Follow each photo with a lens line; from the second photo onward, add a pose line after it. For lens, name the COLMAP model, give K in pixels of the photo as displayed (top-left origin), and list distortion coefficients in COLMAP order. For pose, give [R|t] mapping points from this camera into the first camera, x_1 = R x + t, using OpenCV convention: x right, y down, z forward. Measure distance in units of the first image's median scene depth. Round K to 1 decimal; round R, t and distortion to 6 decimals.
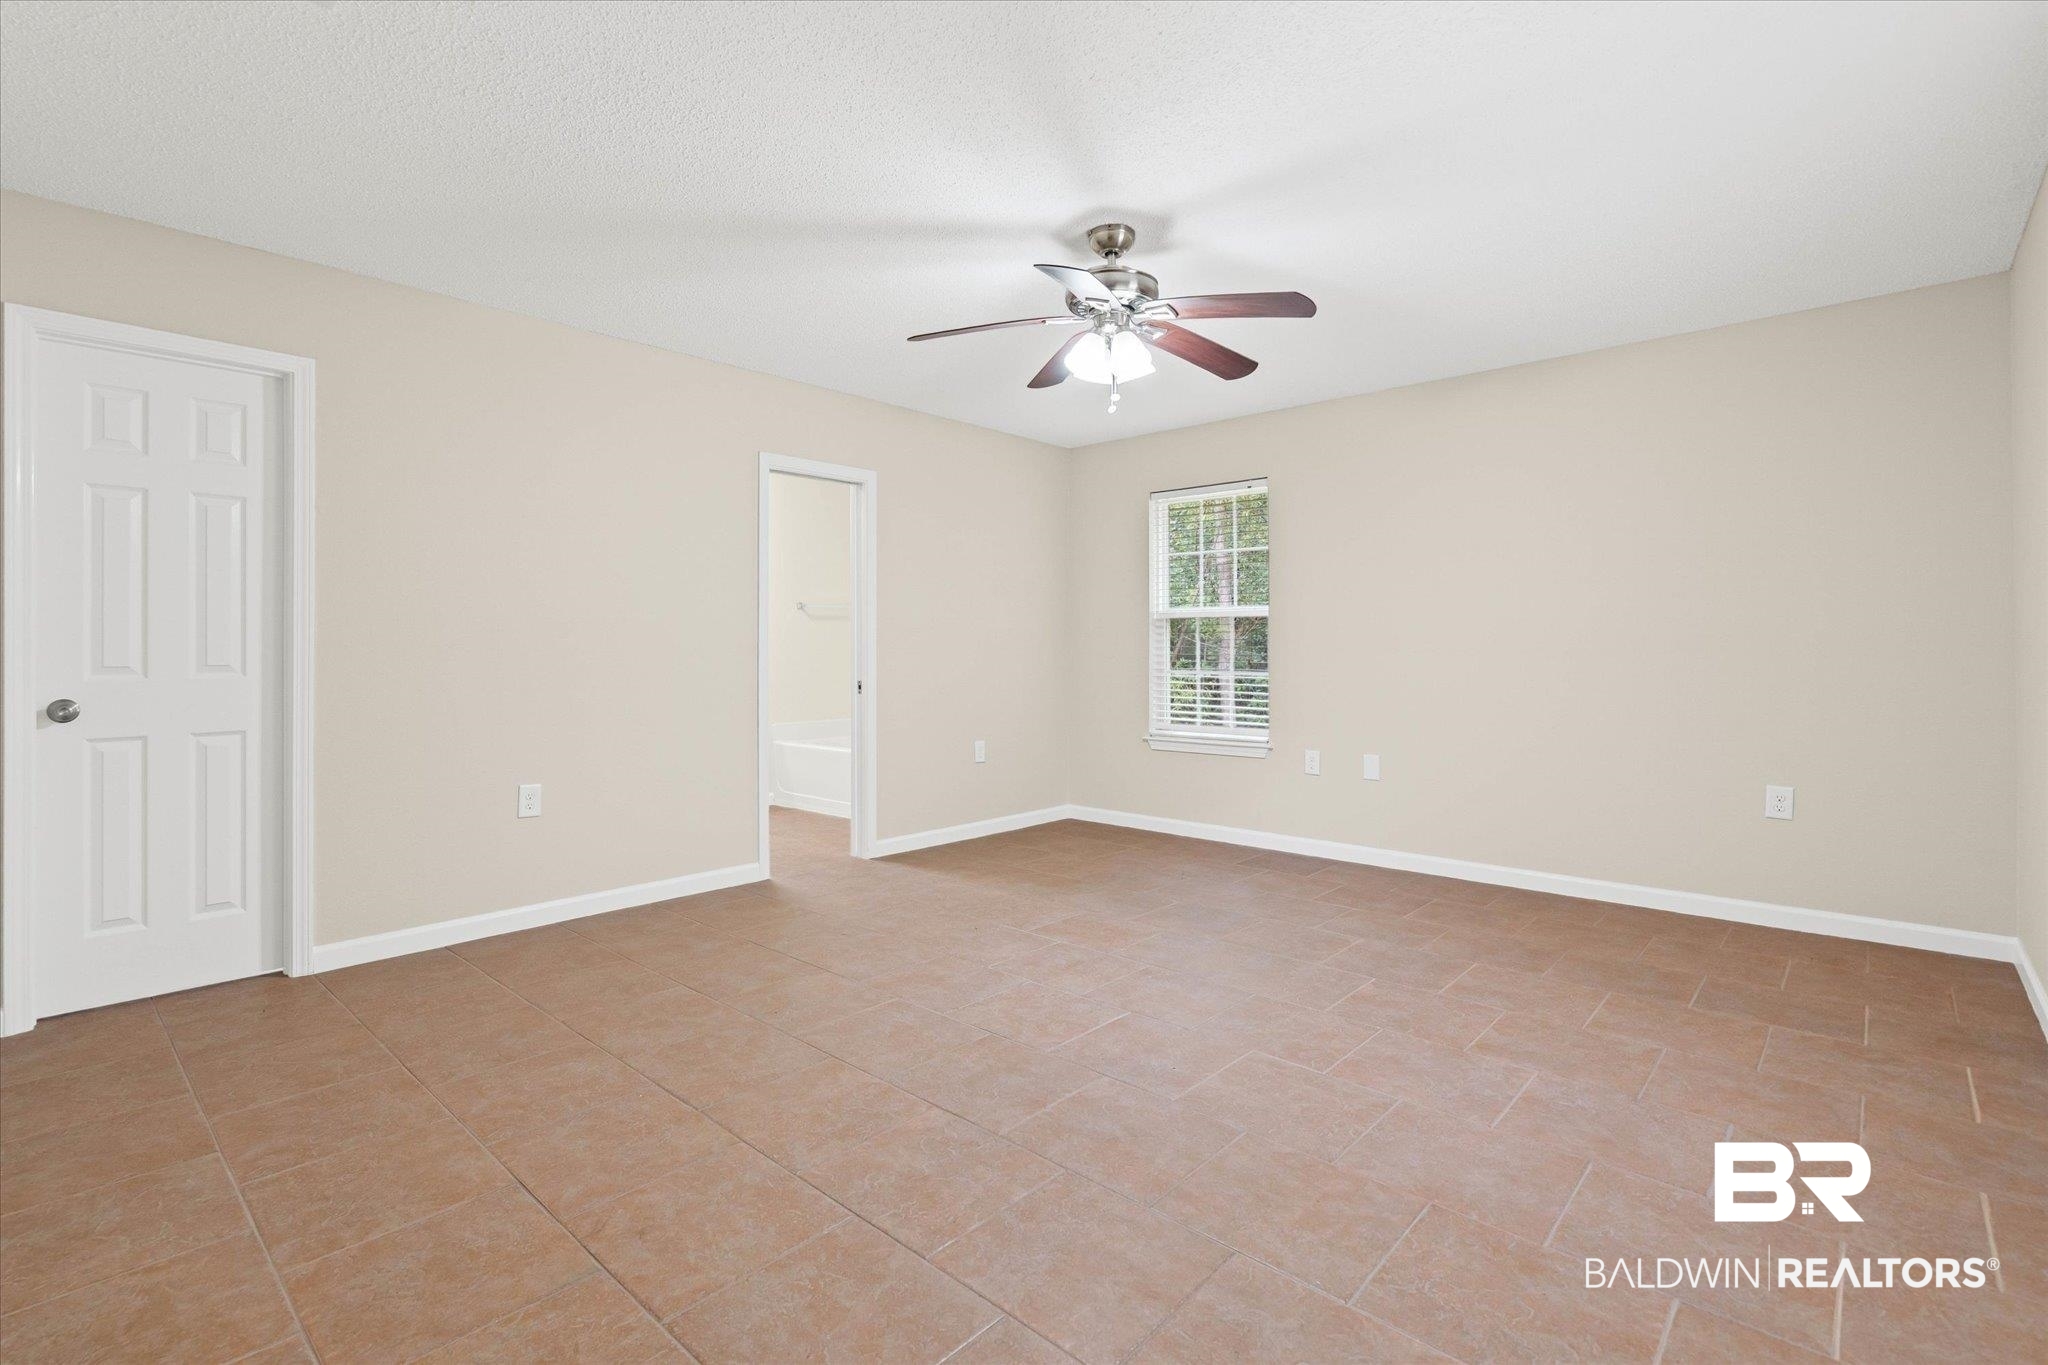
lens RADIAL K [[928.3, 0, 1015.6], [0, 928.3, 652.0], [0, 0, 1]] dist [-0.003070, 0.000337]
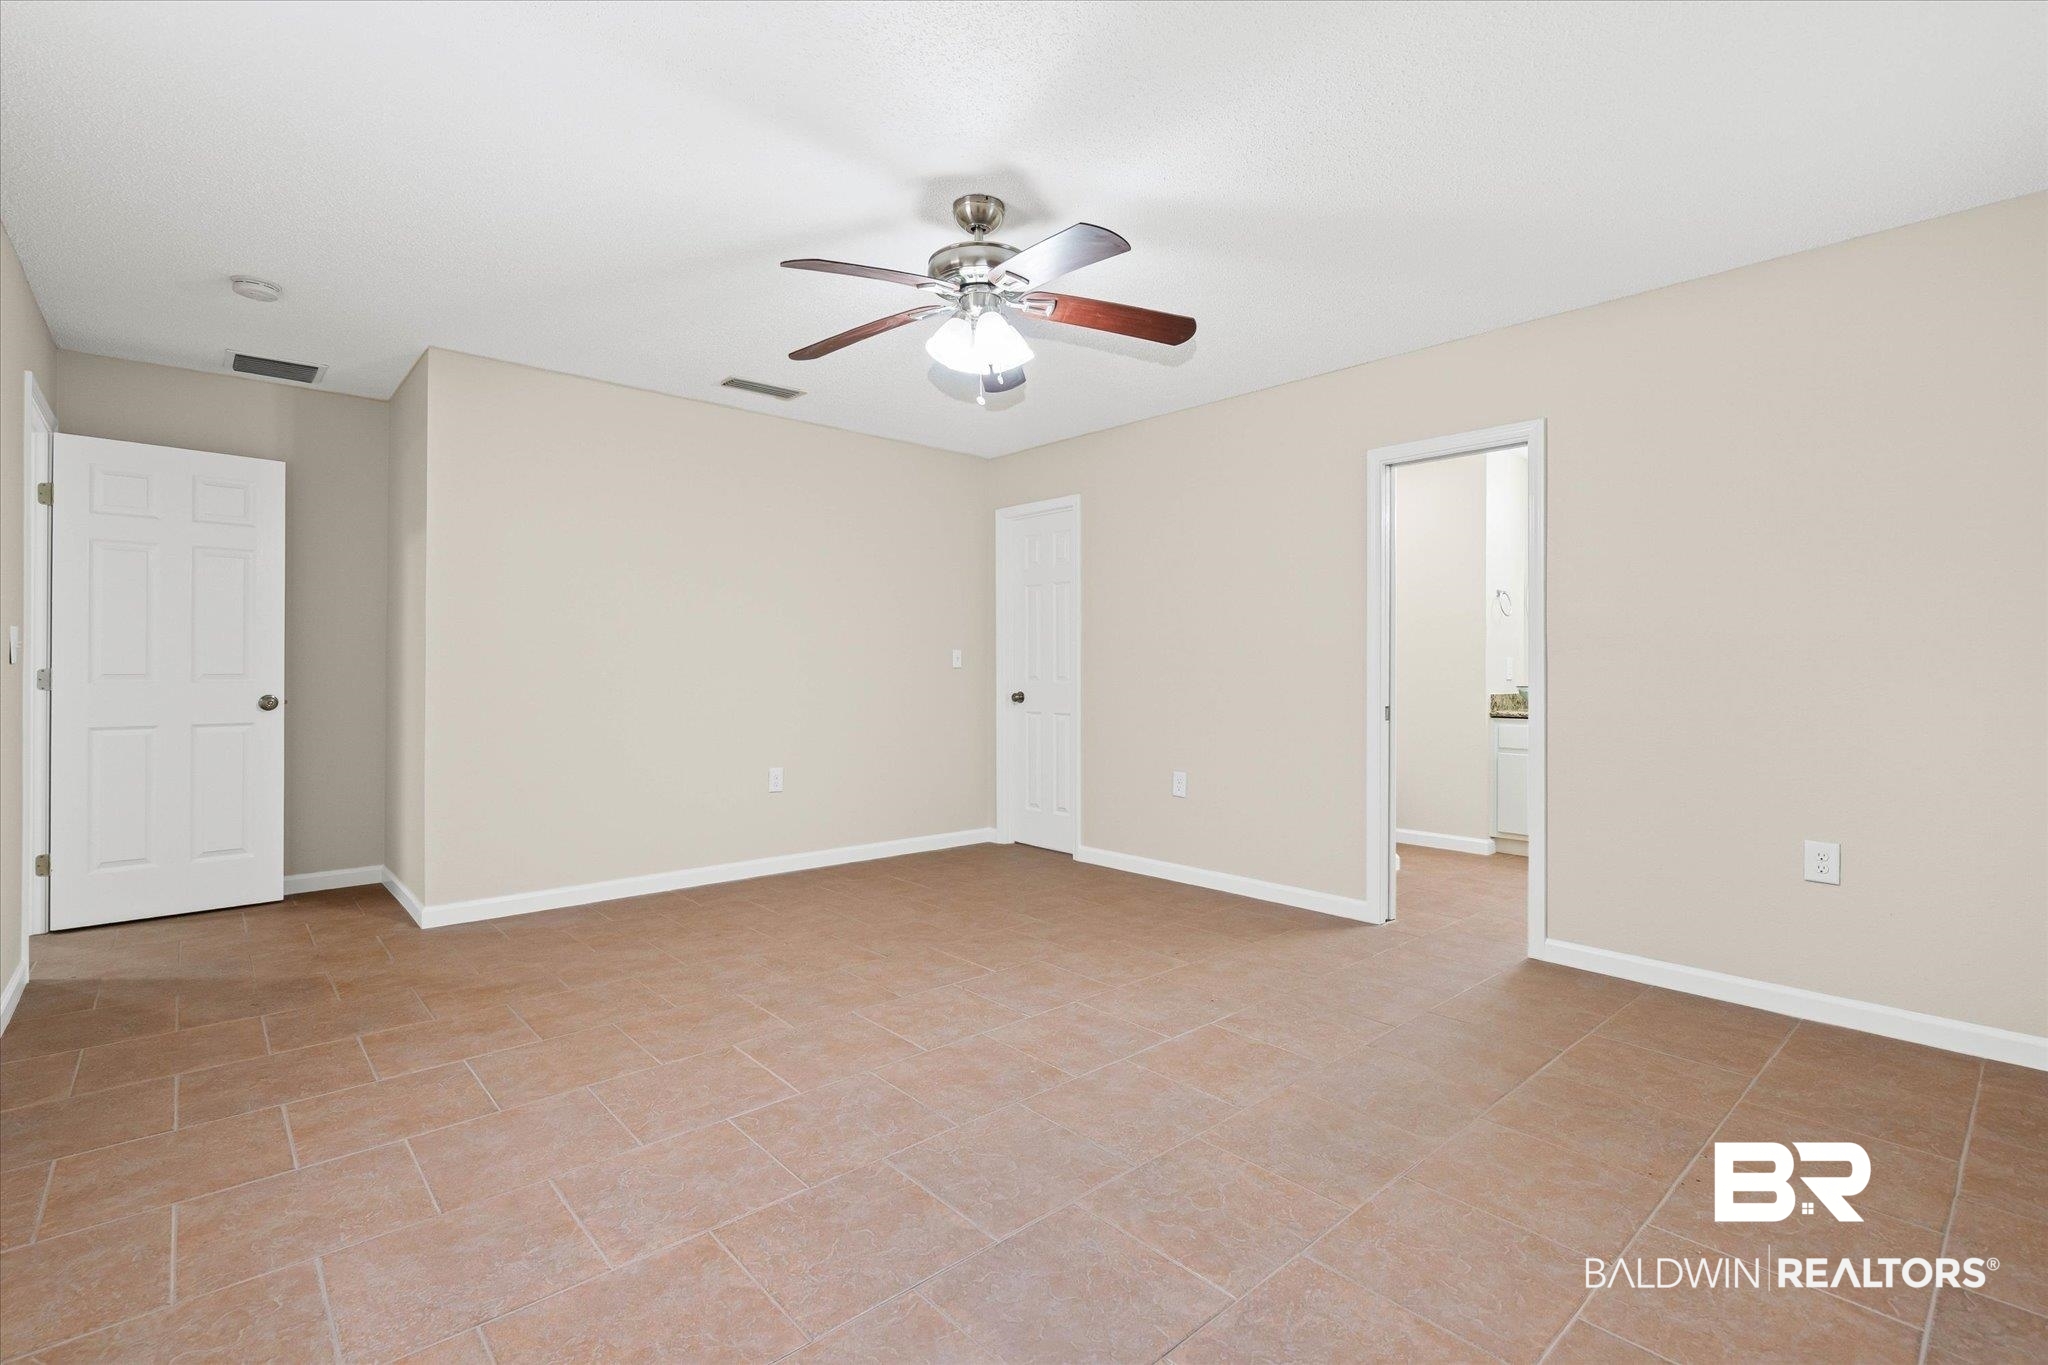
lens RADIAL K [[941.5, 0, 1024.0], [0, 941.5, 682.5], [0, 0, 1]] dist [-0.001695, 0.000082]
pose [[-0.091817, 0.016646, -0.995637, 1.113360], [-0.002993, 0.999851, 0.016993, -0.005730], [0.995771, 0.004541, -0.091754, 1.235170]]
